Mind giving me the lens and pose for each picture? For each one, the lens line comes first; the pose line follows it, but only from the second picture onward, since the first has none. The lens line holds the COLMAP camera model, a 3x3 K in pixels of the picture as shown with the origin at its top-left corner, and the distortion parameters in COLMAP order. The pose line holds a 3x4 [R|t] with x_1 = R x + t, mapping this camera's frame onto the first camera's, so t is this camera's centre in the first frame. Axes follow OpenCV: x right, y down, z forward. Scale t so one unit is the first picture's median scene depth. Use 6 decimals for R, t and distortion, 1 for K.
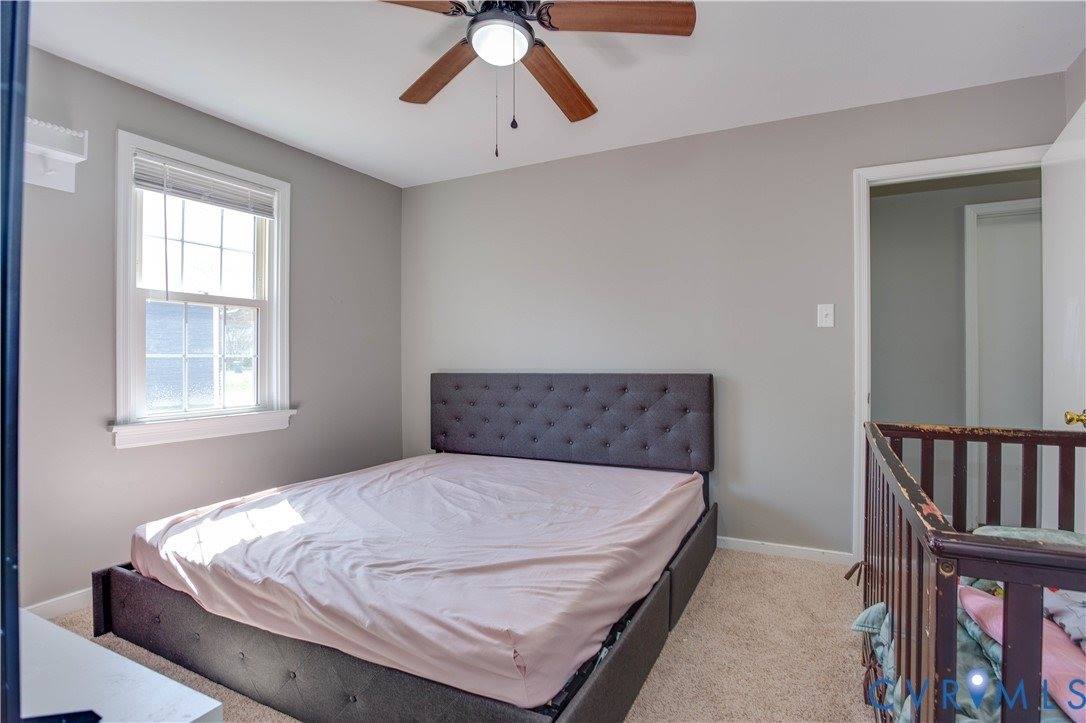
lens RADIAL K [[552.1, 0, 543.8], [0, 552.1, 356.7], [0, 0, 1]] dist [-0.018227, -0.000211]
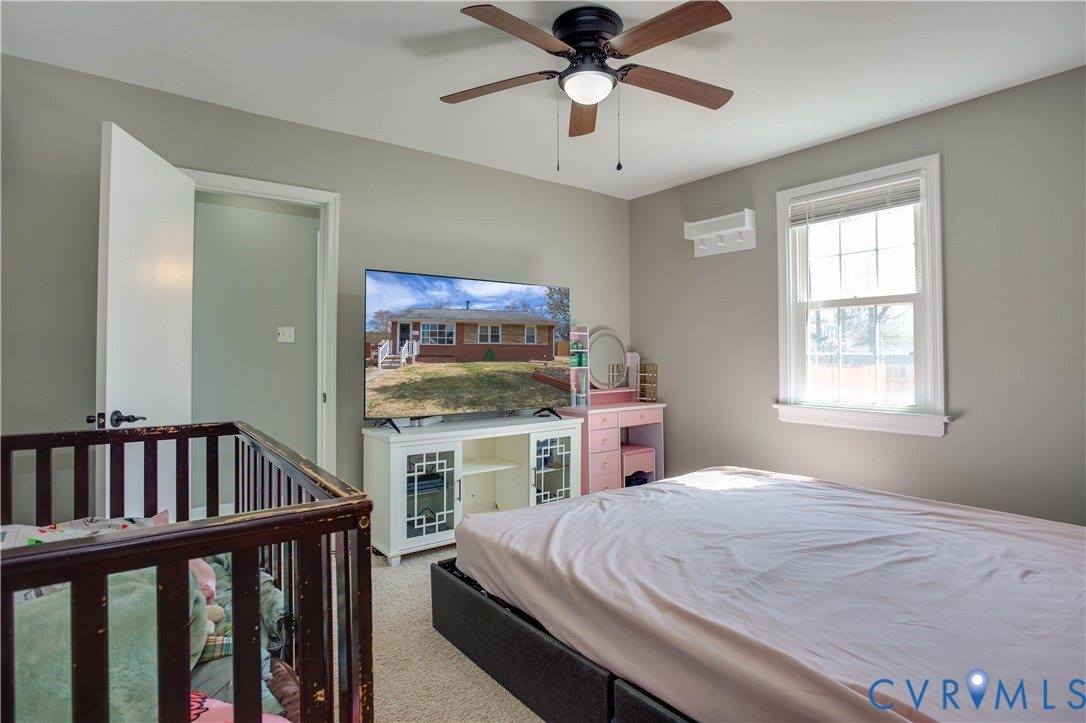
lens RADIAL K [[552.1, 0, 543.8], [0, 552.1, 356.7], [0, 0, 1]] dist [-0.018227, -0.000211]
pose [[-0.426959, 0.003906, -0.904263, 0.679911], [-0.000286, 0.999990, 0.004455, -0.001094], [0.904271, 0.002160, -0.426954, 0.957103]]
